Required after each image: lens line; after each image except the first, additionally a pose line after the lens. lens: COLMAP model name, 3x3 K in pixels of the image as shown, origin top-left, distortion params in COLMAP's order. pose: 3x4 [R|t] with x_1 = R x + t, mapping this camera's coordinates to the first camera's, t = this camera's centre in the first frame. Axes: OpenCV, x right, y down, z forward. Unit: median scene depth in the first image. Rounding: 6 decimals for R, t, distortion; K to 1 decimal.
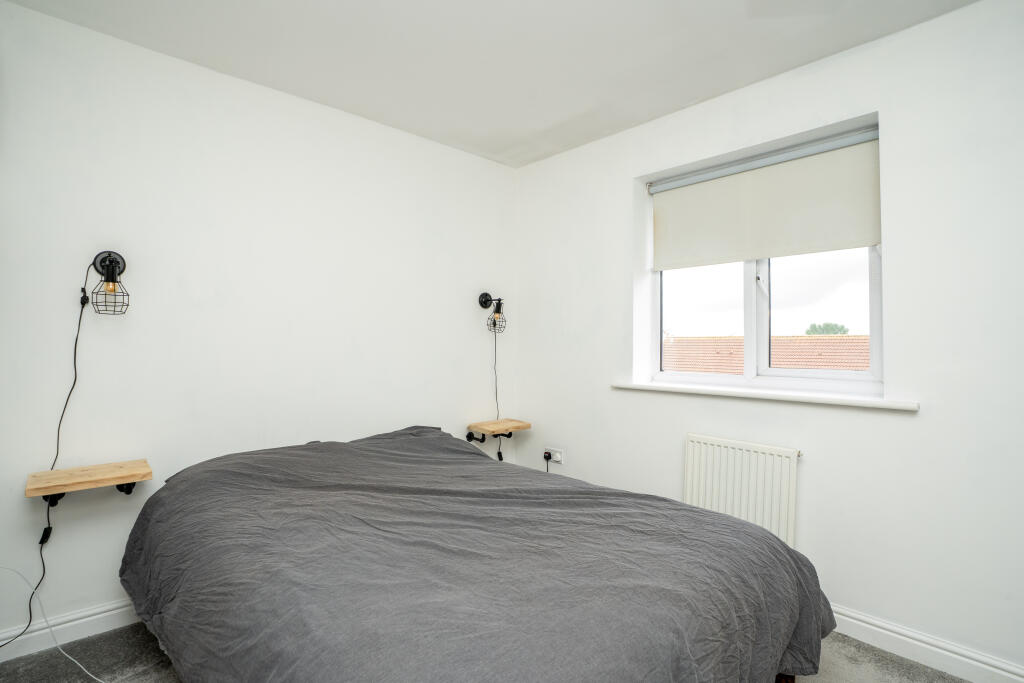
lens RADIAL K [[484.1, 0, 514.2], [0, 484.1, 337.3], [0, 0, 1]] dist [-0.041484, 0.001469]
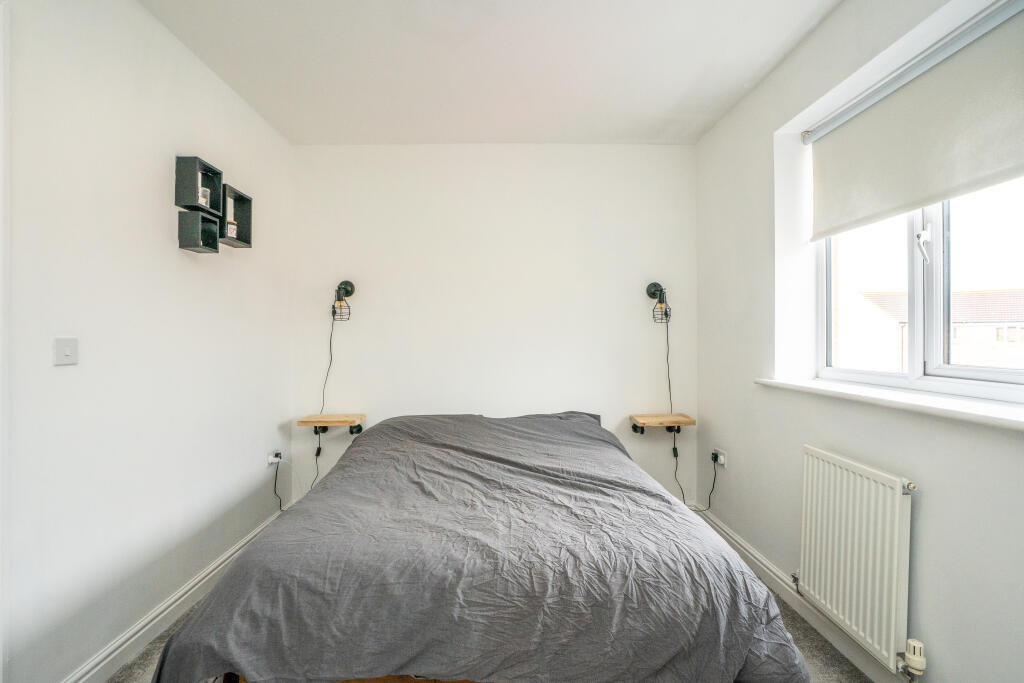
lens RADIAL K [[513.0, 0, 512.0], [0, 513.0, 341.5], [0, 0, 1]] dist [-0.031924, 0.000103]
pose [[0.748577, -0.007219, -0.663008, 0.824494], [0.024807, 0.999546, 0.017125, 0.006057], [0.662583, -0.029267, 0.748416, 0.081906]]
